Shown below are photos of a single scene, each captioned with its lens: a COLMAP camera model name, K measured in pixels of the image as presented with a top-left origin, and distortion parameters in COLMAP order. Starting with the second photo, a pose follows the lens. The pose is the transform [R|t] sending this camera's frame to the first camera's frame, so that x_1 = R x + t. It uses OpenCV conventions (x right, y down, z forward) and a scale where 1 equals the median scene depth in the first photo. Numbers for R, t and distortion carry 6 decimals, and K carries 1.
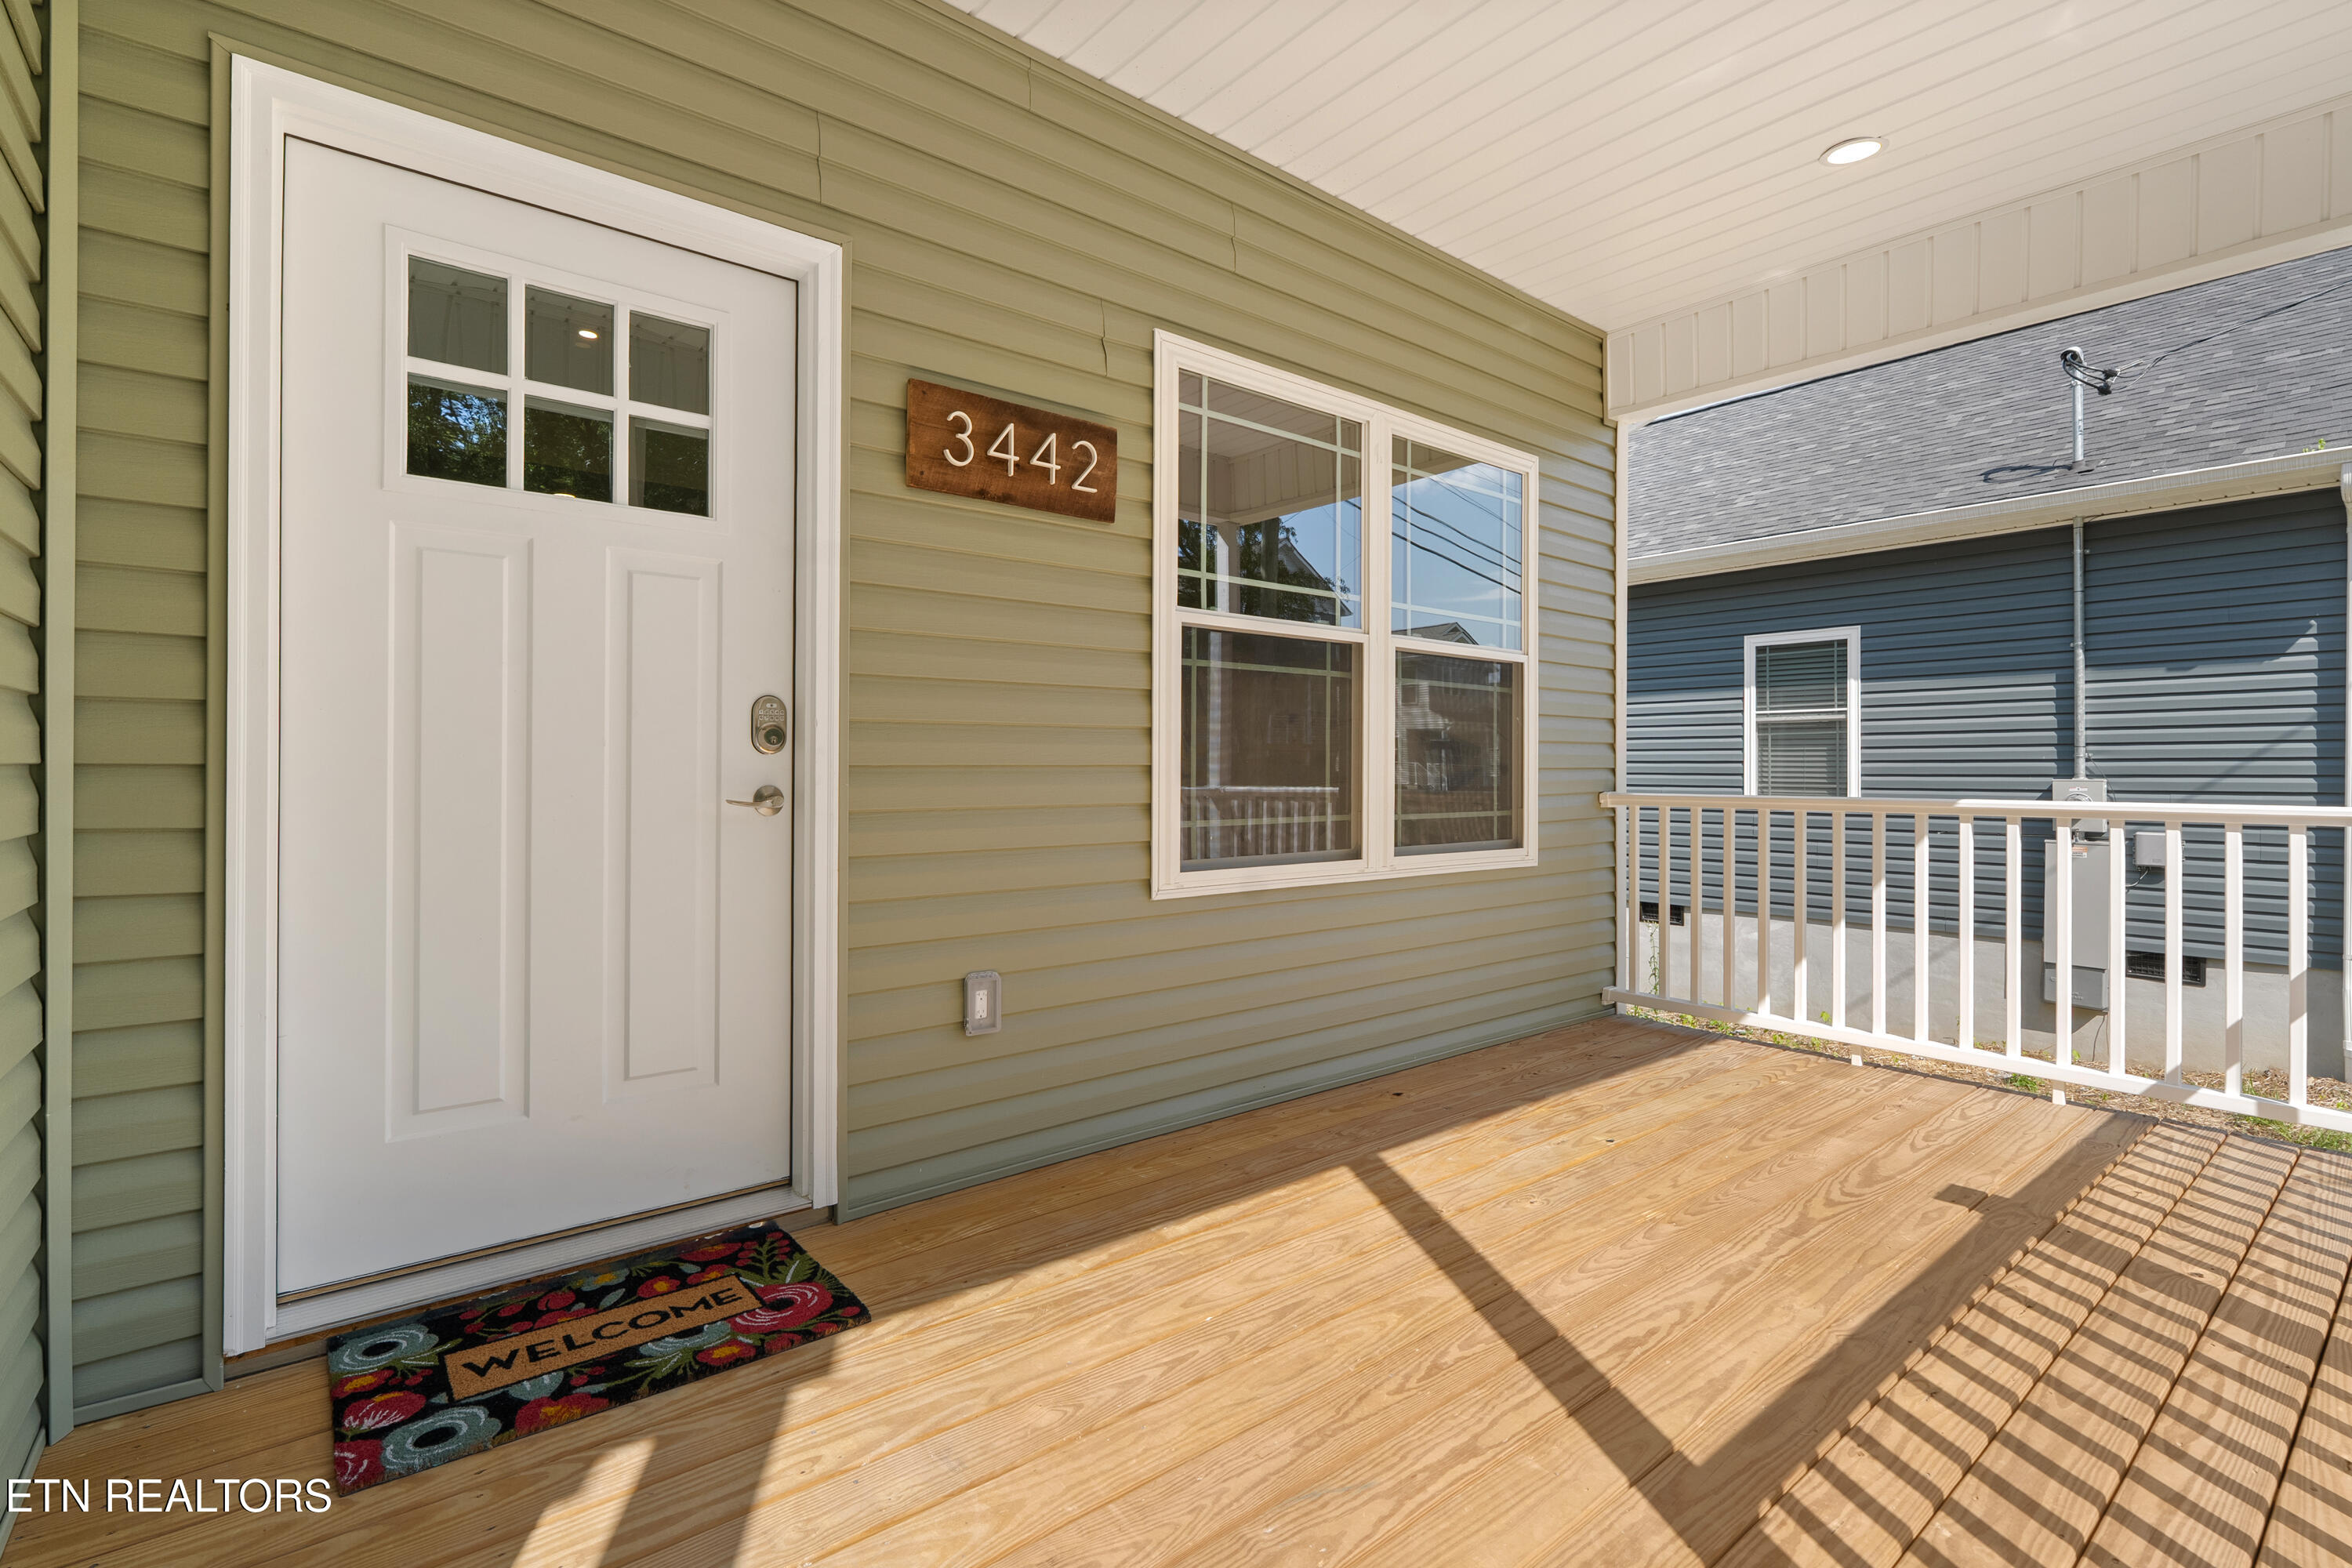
lens RADIAL K [[1081.9, 0, 1156.4], [0, 1081.9, 776.1], [0, 0, 1]] dist [-0.007259, 0.000025]
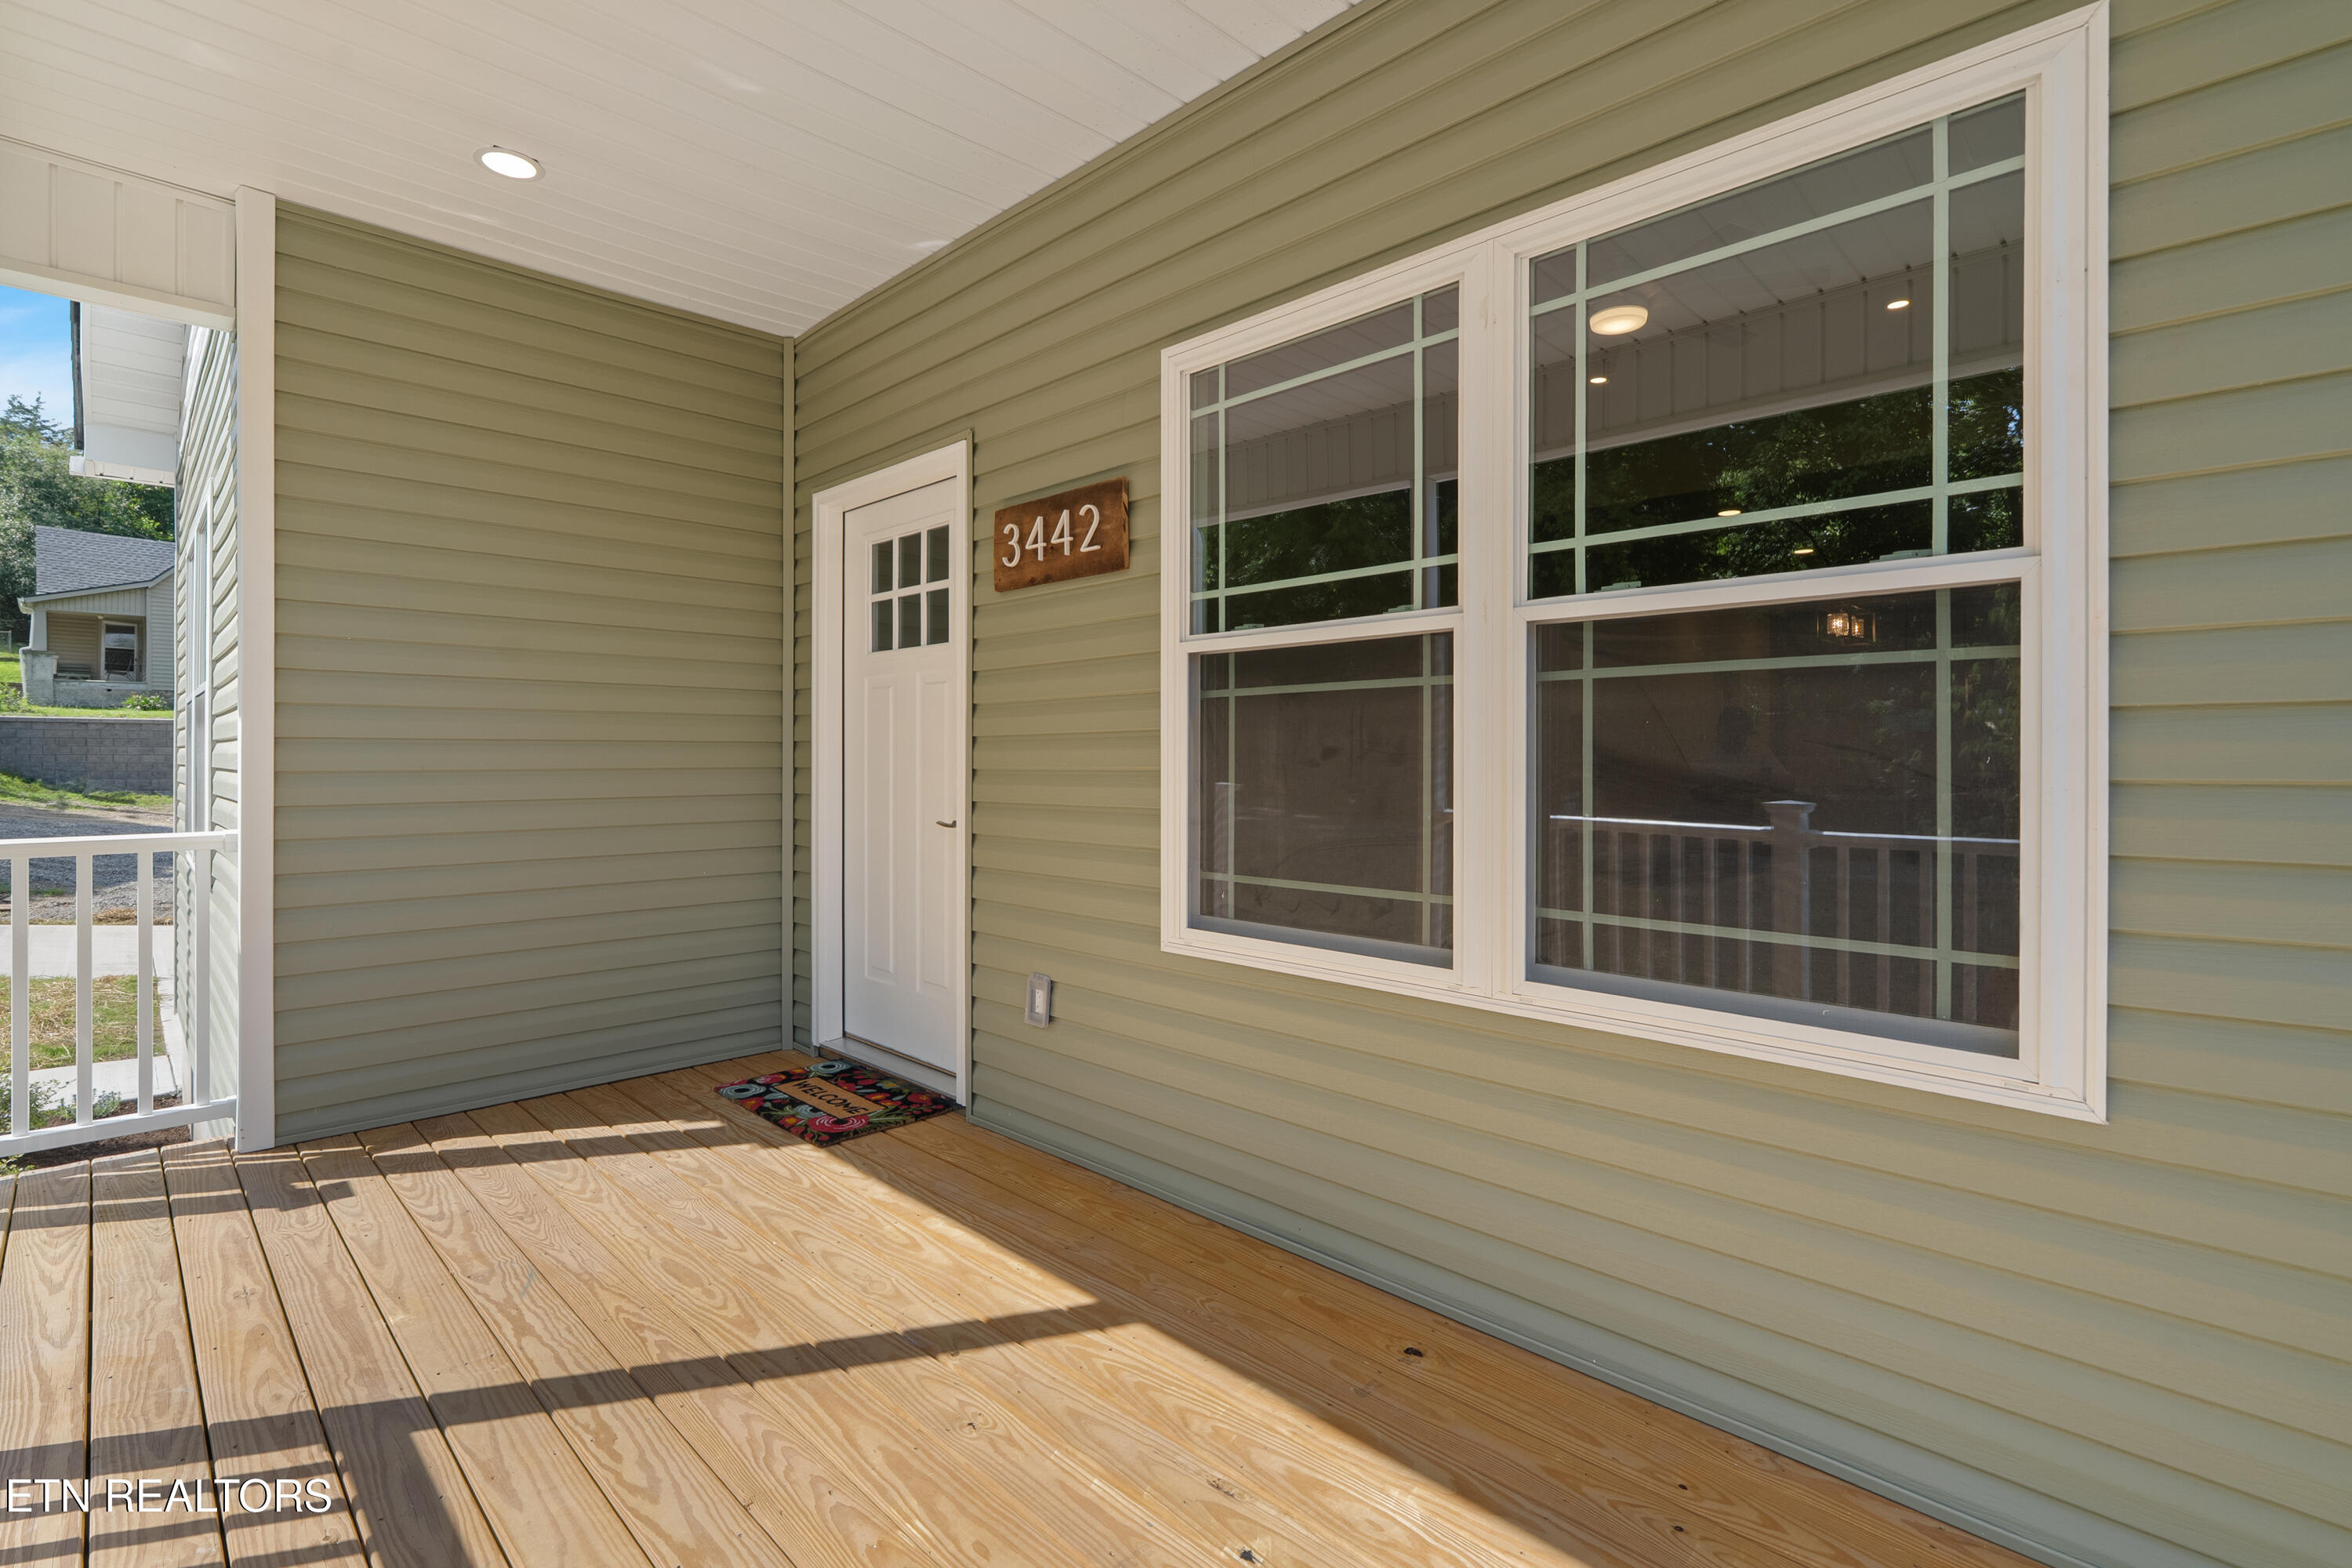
lens RADIAL K [[1081.9, 0, 1188.9], [0, 1081.9, 765.4], [0, 0, 1]] dist [-0.007259, 0.000025]
pose [[0.117976, 0.002859, -0.993012, 1.228459], [-0.007496, 0.999970, 0.001989, -0.065621], [0.992988, 0.007209, 0.117994, 1.184203]]
